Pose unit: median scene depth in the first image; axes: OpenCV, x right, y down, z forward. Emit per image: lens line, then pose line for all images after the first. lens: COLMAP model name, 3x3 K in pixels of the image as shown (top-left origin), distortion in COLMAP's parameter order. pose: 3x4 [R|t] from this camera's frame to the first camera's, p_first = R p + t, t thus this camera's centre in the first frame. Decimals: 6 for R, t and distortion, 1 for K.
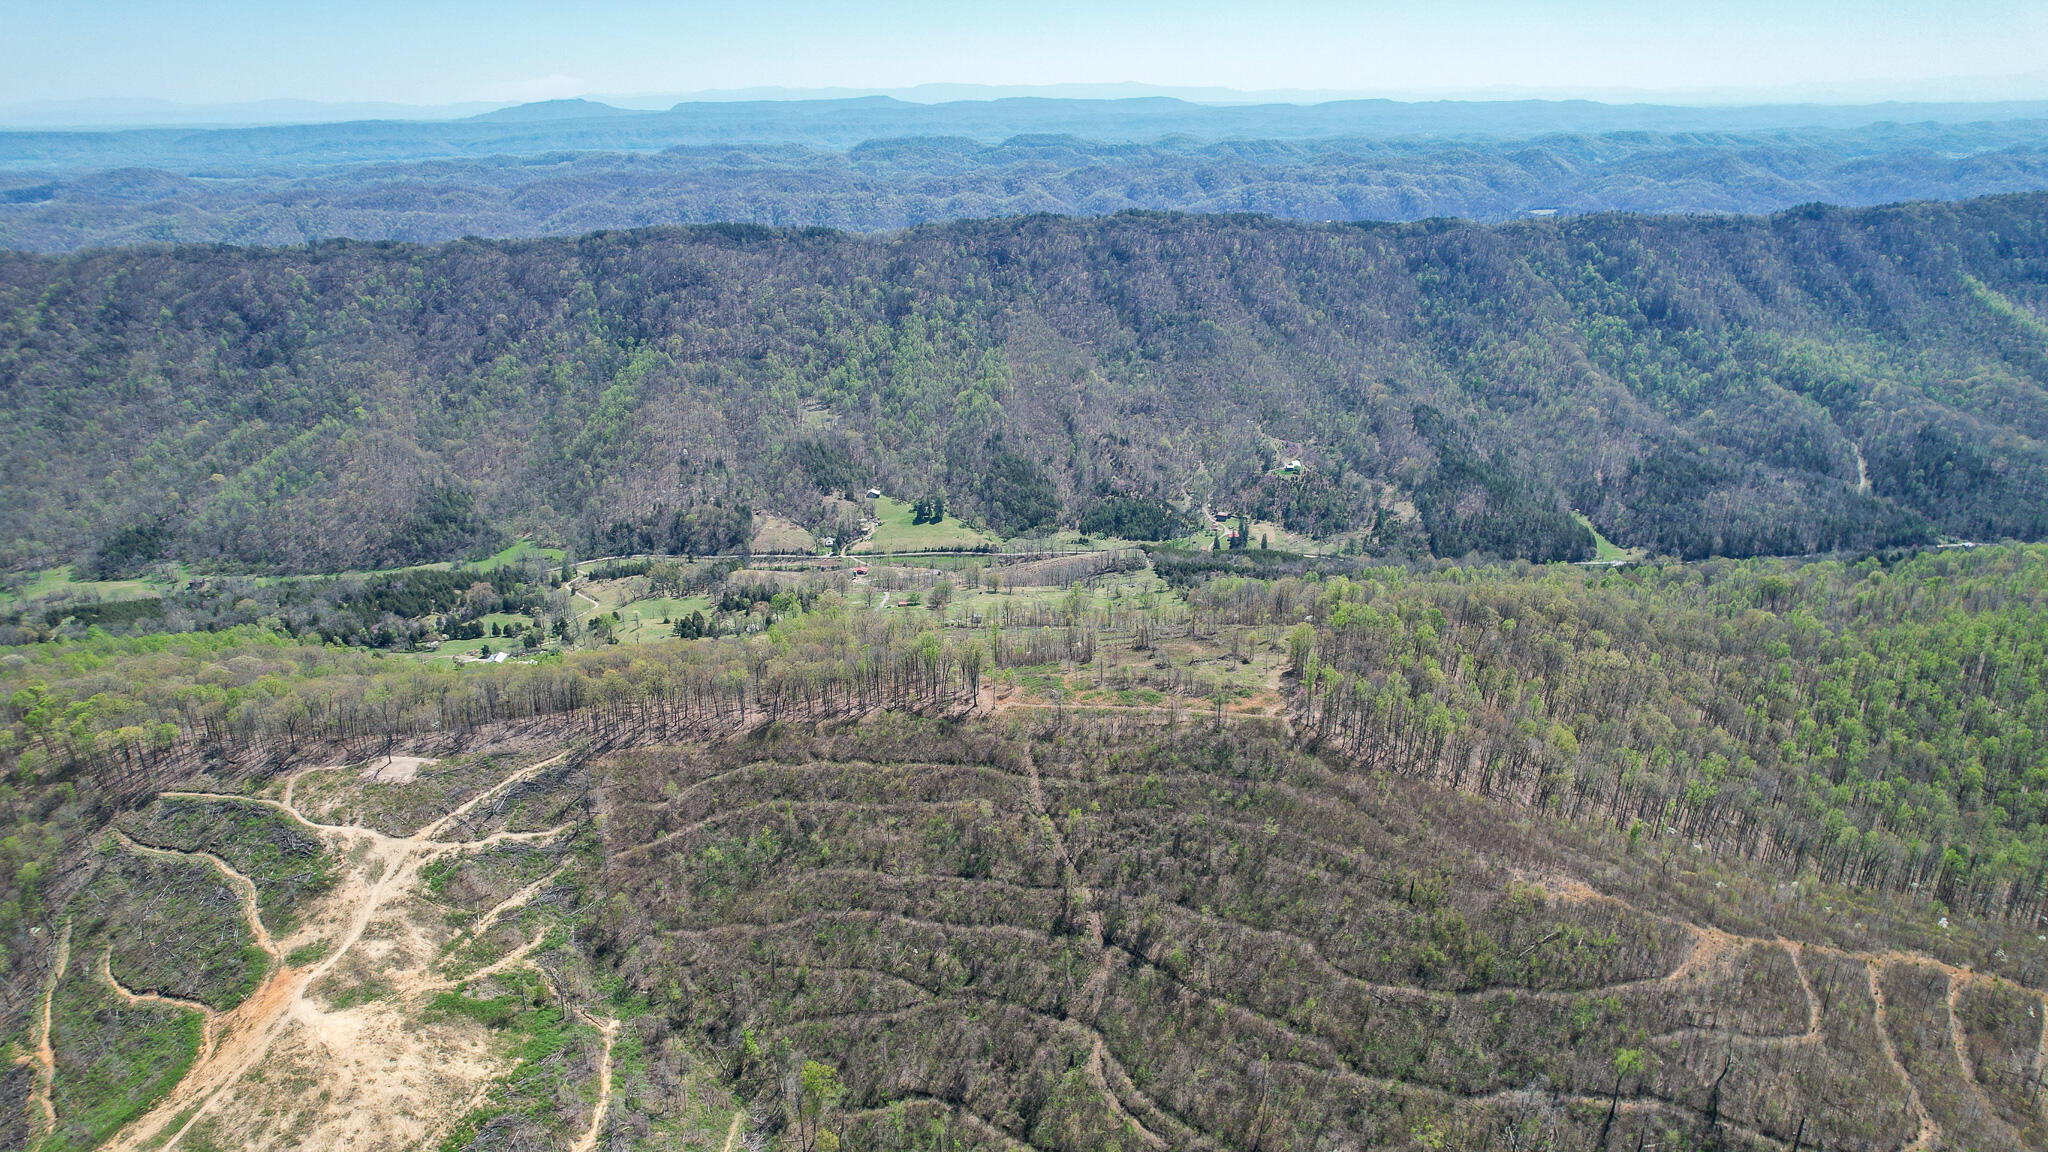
lens RADIAL K [[1307.5, 0, 1020.6], [0, 1307.5, 595.6], [0, 0, 1]] dist [-0.079694, 0.074354]
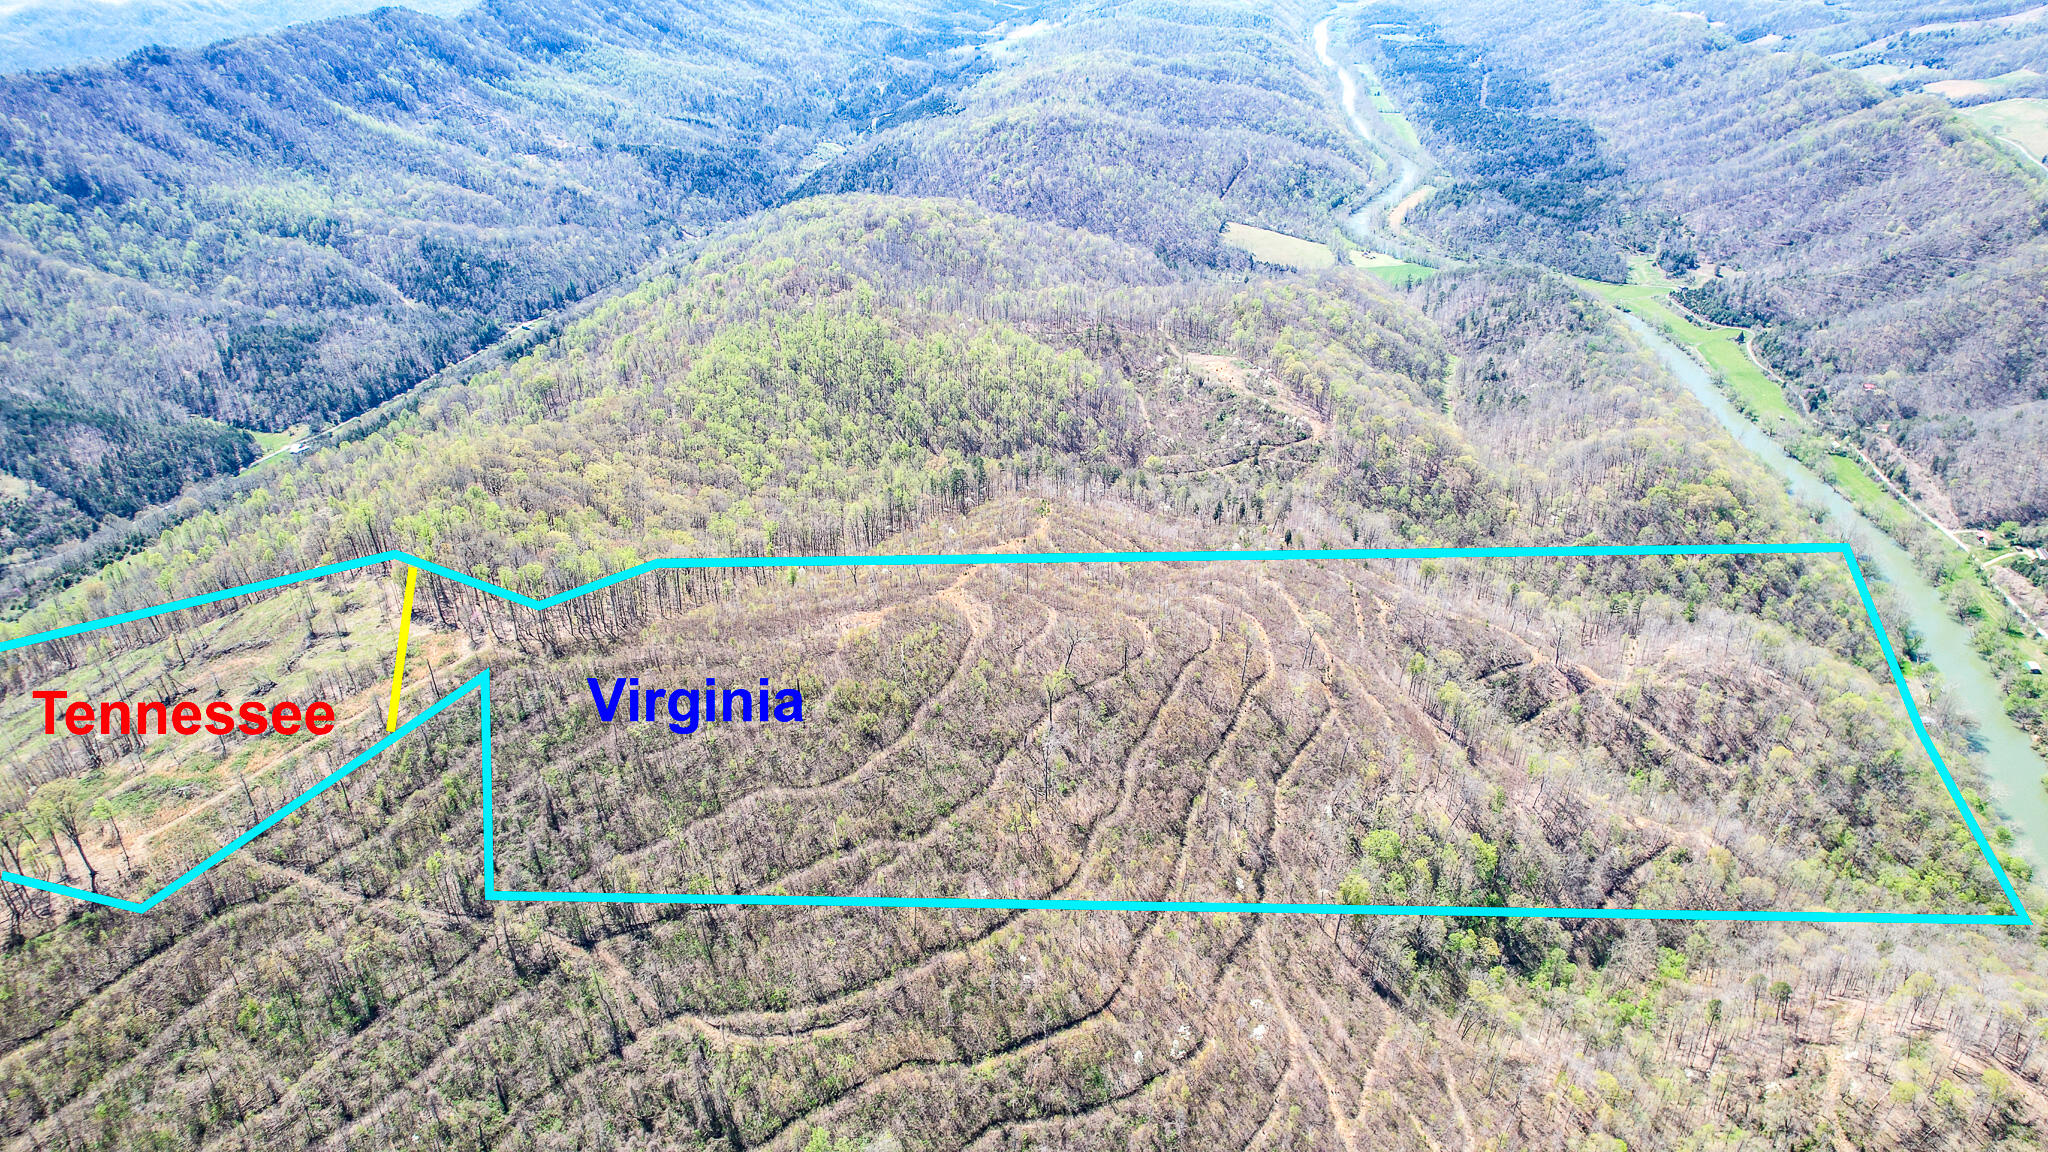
lens RADIAL K [[1307.5, 0, 1025.1], [0, 1307.5, 586.3], [0, 0, 1]] dist [-0.079694, 0.074354]
pose [[0.347312, -0.436296, 0.830072, -0.151620], [0.356364, 0.880175, 0.313523, -0.034580], [-0.867398, 0.186918, 0.461176, 0.118885]]
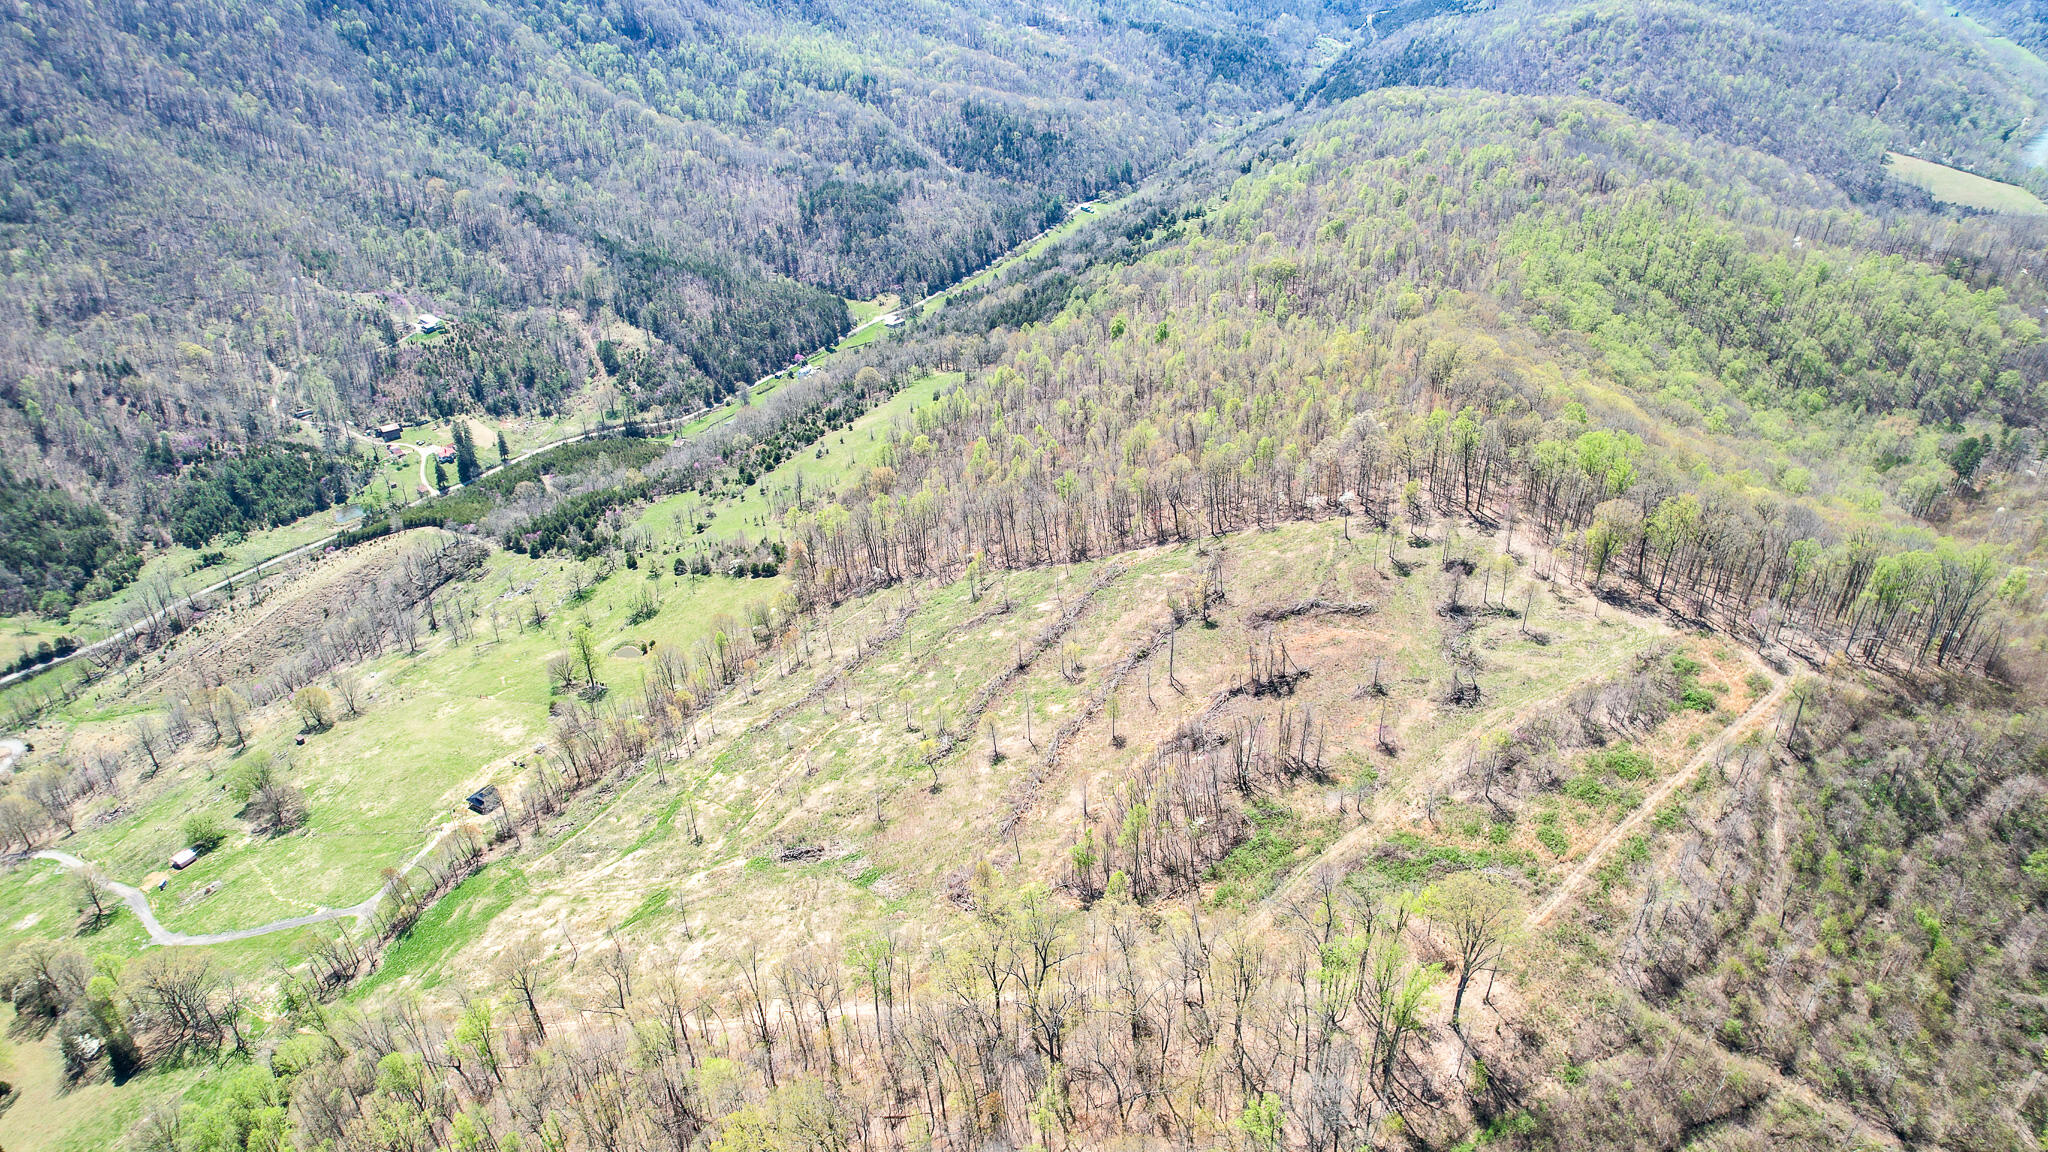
lens RADIAL K [[1307.5, 0, 1023.5], [0, 1307.5, 586.2], [0, 0, 1]] dist [-0.079694, 0.074354]
pose [[0.557338, -0.421896, 0.715107, -0.141725], [0.306412, 0.904997, 0.295115, -0.080513], [-0.771677, 0.054639, 0.633663, 0.375718]]
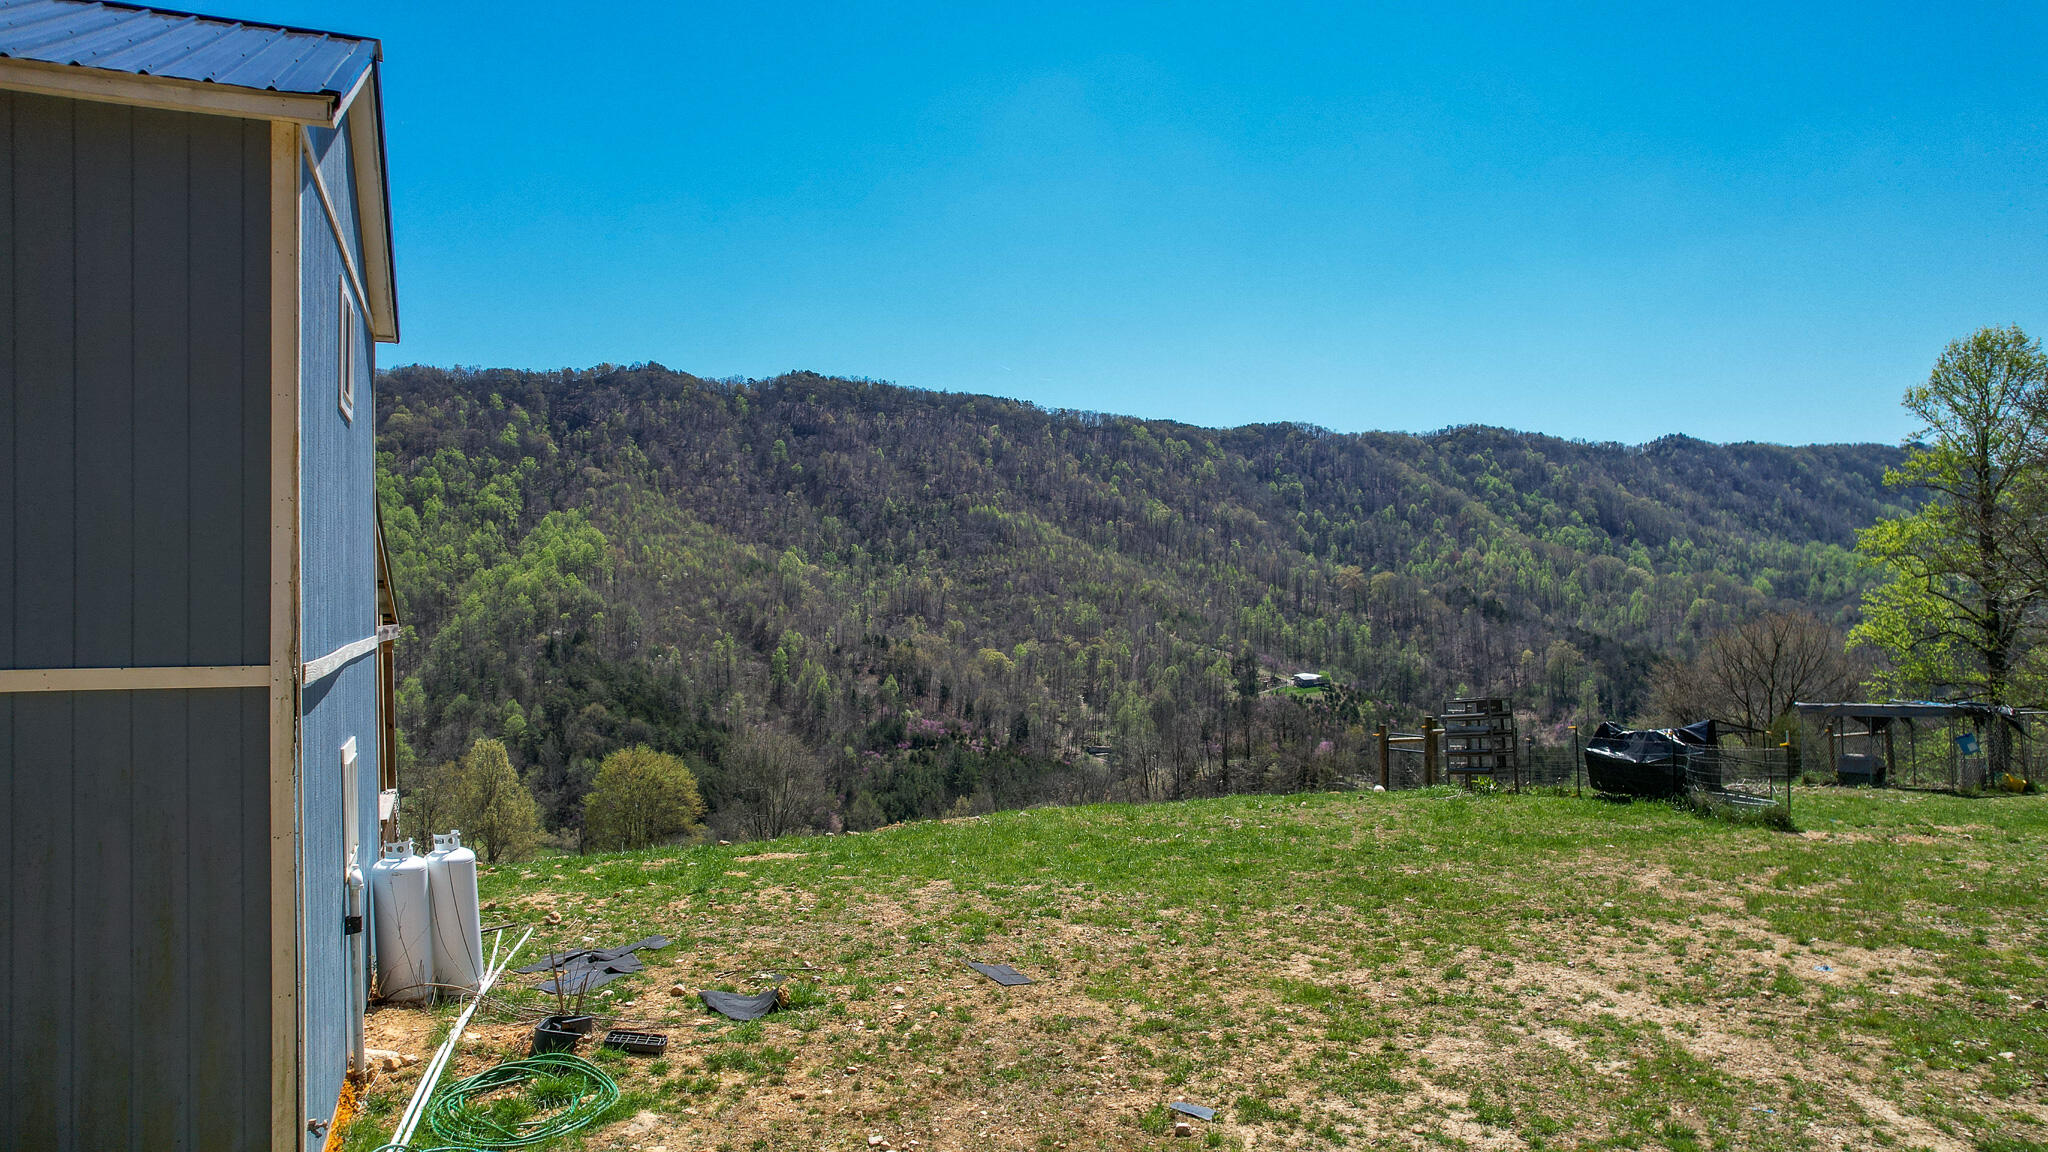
lens RADIAL K [[1307.5, 0, 1020.5], [0, 1307.5, 591.2], [0, 0, 1]] dist [-0.079694, 0.074354]
pose [[0.945768, -0.004018, 0.324818, -0.018396], [0.125724, 0.926524, -0.354607, 0.013340], [-0.299527, 0.376213, 0.876782, 0.651169]]
